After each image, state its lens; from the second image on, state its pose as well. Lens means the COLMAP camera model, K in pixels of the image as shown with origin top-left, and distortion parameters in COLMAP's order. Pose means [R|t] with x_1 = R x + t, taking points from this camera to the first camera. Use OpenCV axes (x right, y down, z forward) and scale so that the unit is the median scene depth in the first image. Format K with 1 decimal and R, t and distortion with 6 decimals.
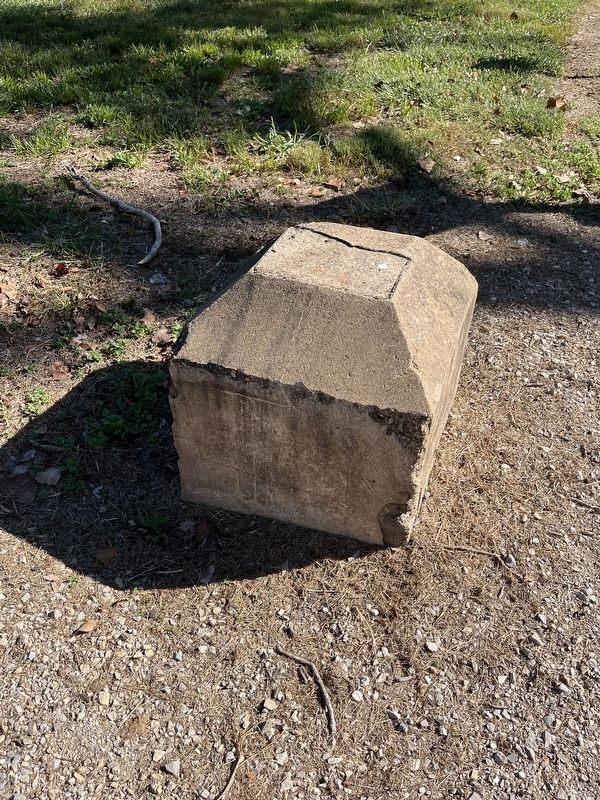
lens RADIAL K [[602.4, 0, 299.6], [0, 602.4, 399.6], [0, 0, 1]] dist [0.010307, -0.023579]
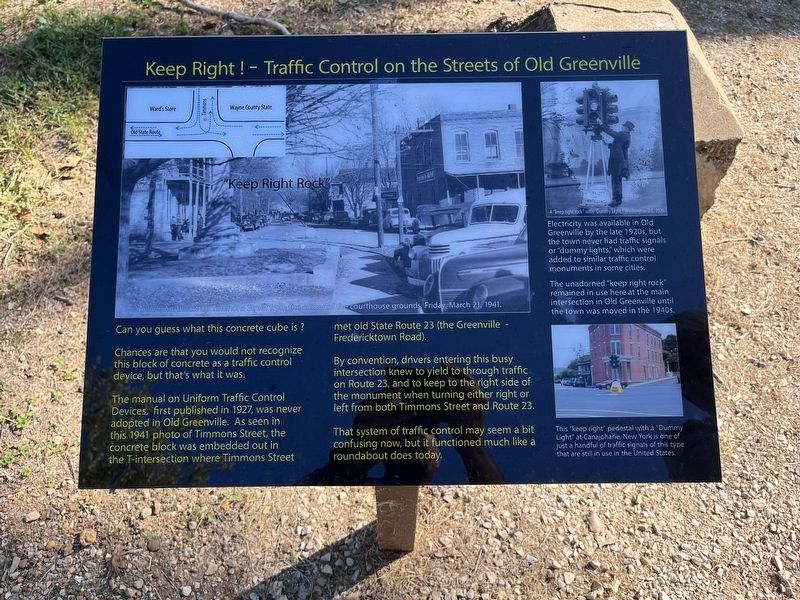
lens RADIAL K [[602.4, 0, 402.8], [0, 602.4, 302.7], [0, 0, 1]] dist [0.010307, -0.023579]
pose [[0.932659, -0.291217, 0.212933, -0.805072], [0.243236, 0.943510, 0.224999, -0.102927], [-0.266428, -0.158054, 0.950808, -0.081757]]
